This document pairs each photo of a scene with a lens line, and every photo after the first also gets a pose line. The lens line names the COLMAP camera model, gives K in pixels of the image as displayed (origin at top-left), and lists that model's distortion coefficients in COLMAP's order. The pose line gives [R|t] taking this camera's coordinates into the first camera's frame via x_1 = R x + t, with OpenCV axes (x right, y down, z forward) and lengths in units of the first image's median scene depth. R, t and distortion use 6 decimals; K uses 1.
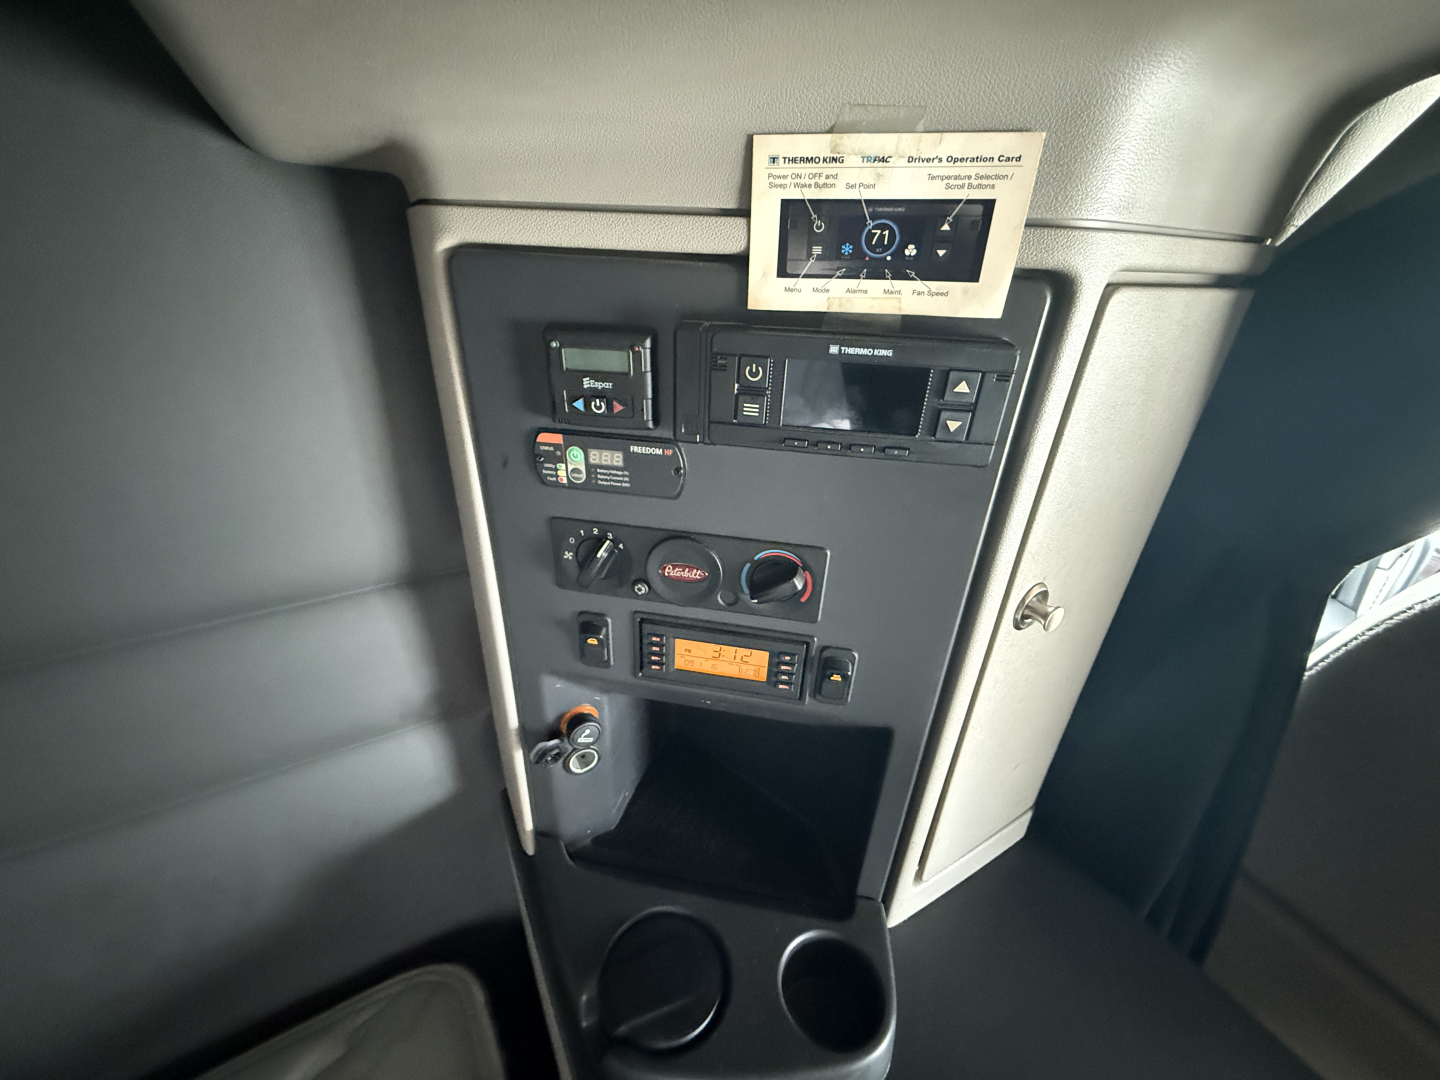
lens RADIAL K [[576.0, 0, 713.6], [0, 576.0, 538.3], [0, 0, 1]] dist [-0.000774, 0.000854]
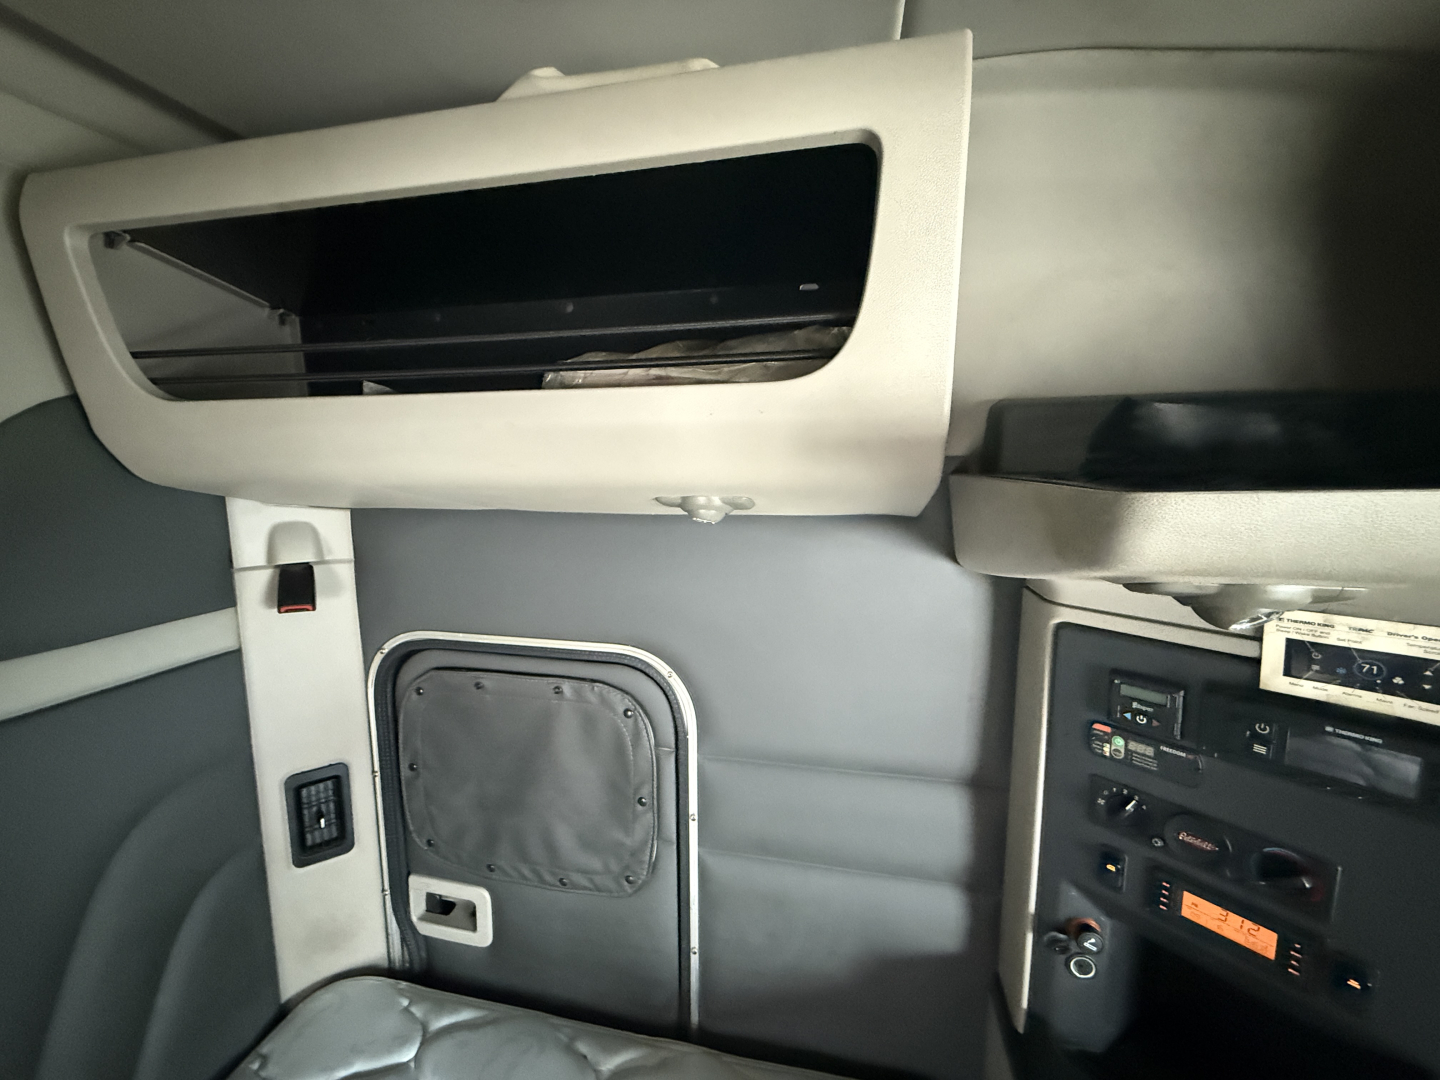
lens RADIAL K [[576.0, 0, 713.6], [0, 576.0, 538.3], [0, 0, 1]] dist [-0.000774, 0.000854]
pose [[0.738790, 0.040737, -0.672704, -0.004876], [-0.276018, 0.928905, -0.246881, 0.047352], [0.614820, 0.368072, 0.697509, -1.138507]]
